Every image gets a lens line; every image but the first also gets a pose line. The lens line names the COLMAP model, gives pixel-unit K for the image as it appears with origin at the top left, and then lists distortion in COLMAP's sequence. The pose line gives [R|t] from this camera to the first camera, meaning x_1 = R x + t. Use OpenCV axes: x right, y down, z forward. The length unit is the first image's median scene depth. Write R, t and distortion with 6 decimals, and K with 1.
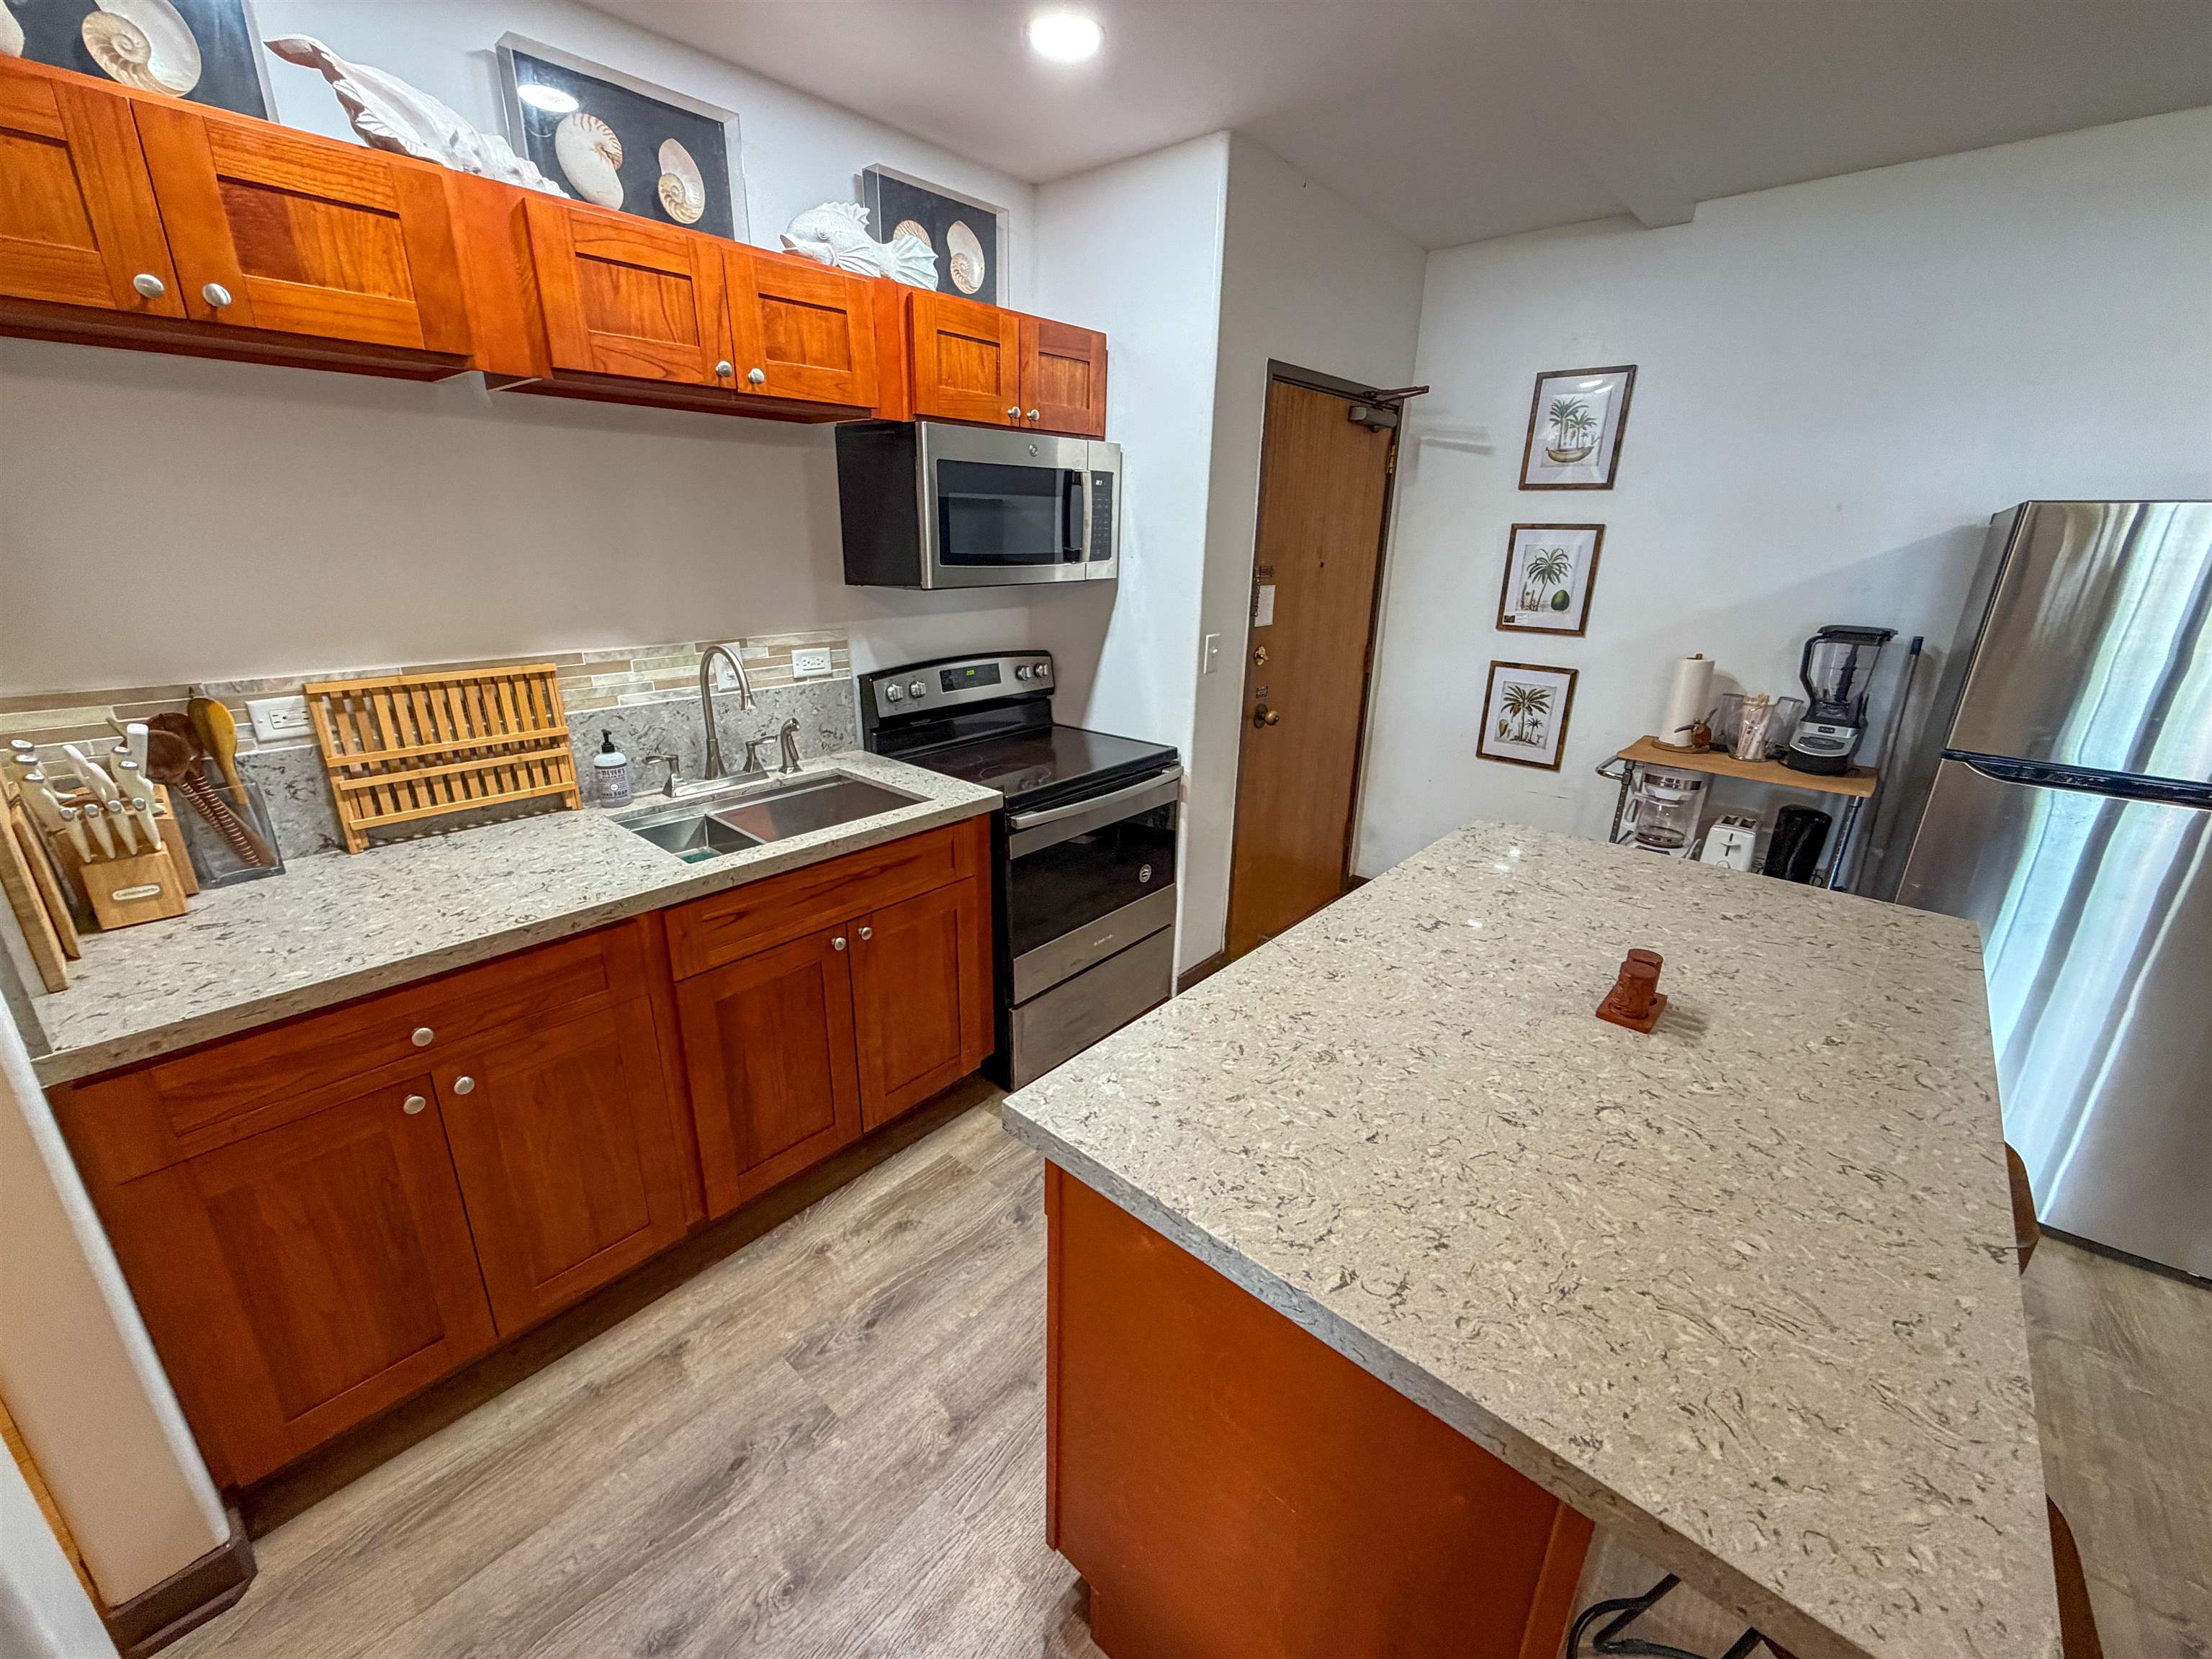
lens RADIAL K [[881.3, 0, 1098.9], [0, 881.3, 827.5], [0, 0, 1]] dist [-0.002996, 0.000752]
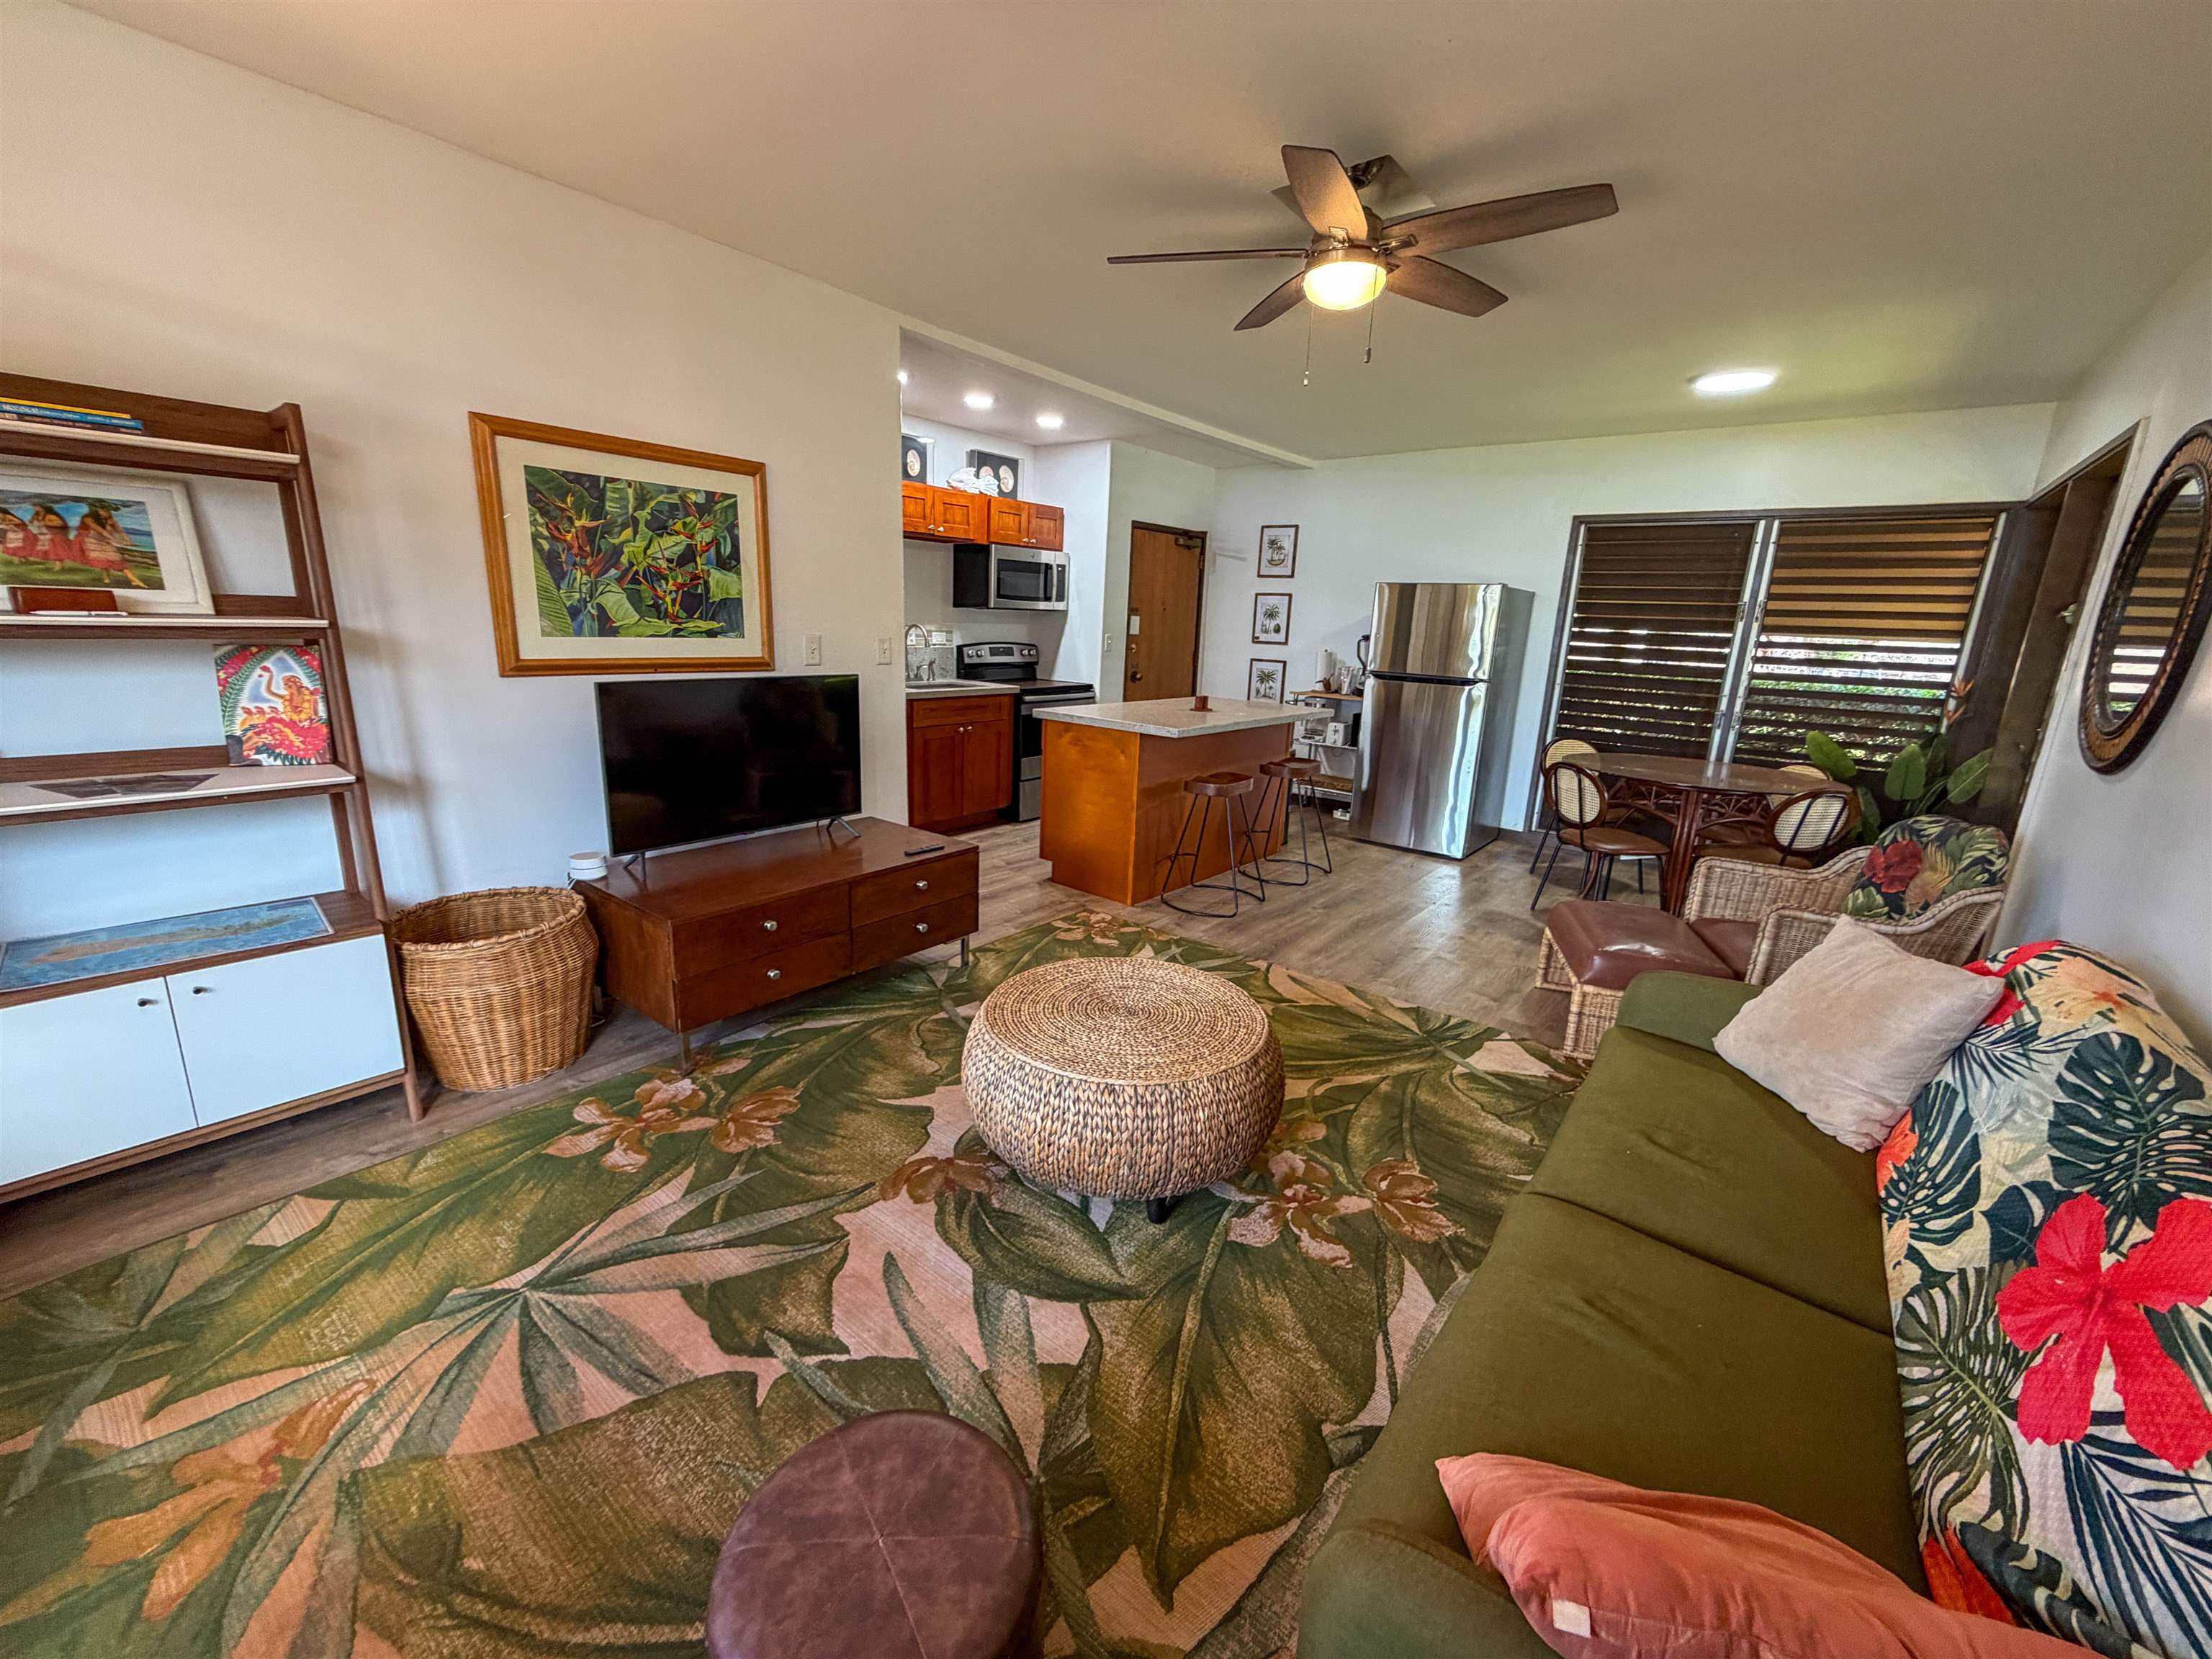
lens RADIAL K [[881.3, 0, 1098.9], [0, 881.3, 827.5], [0, 0, 1]] dist [-0.002996, 0.000752]
pose [[0.998992, 0.013279, 0.042873, 0.013360], [-0.009350, 0.995846, -0.090567, 0.522295], [-0.043897, 0.090075, 0.994967, -1.318513]]
